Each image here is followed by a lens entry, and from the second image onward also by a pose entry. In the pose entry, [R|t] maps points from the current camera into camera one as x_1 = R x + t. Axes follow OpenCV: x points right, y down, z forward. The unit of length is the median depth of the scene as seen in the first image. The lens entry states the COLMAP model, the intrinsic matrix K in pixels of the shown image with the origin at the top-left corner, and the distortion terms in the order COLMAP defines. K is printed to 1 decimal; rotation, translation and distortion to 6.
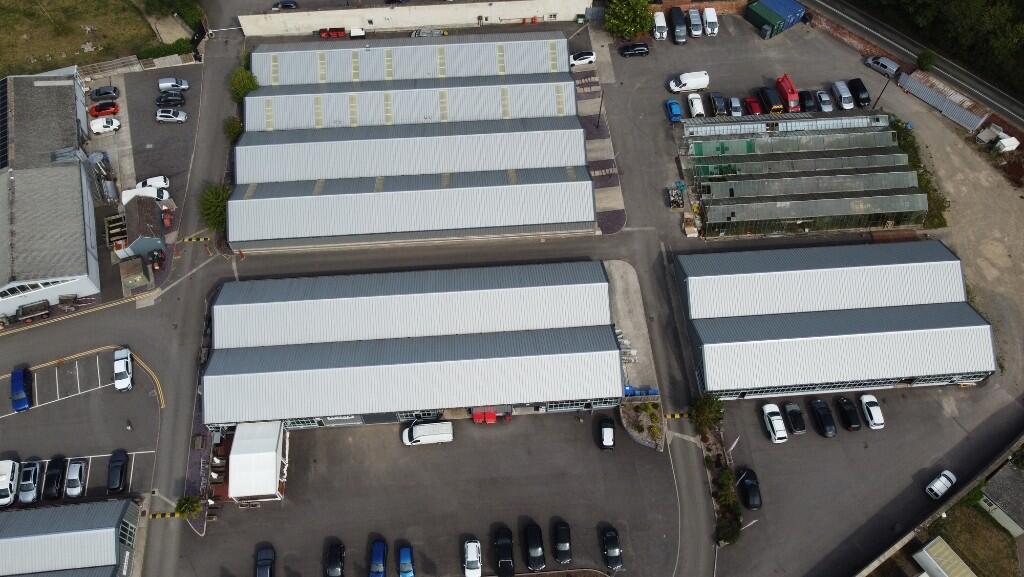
lens RADIAL K [[779.8, 0, 512.0], [0, 779.8, 288.5], [0, 0, 1]] dist [-0.008832, -0.001517]
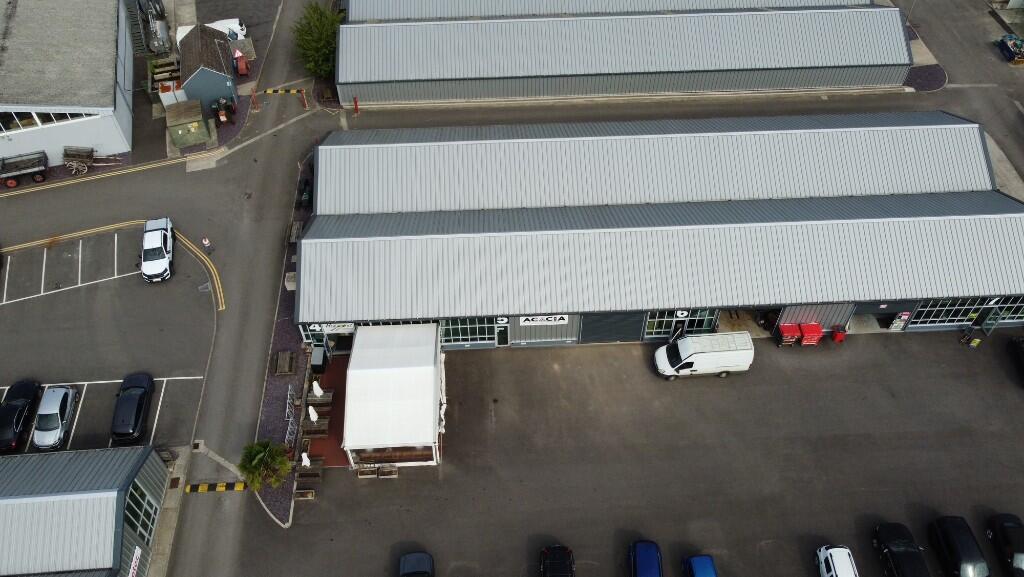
lens RADIAL K [[779.8, 0, 512.0], [0, 779.8, 288.5], [0, 0, 1]] dist [-0.008832, -0.001517]
pose [[0.999468, 0.013090, -0.029876, -0.222925], [-0.017716, 0.986915, -0.160266, 0.227477], [0.027387, 0.160710, 0.986622, 0.448910]]
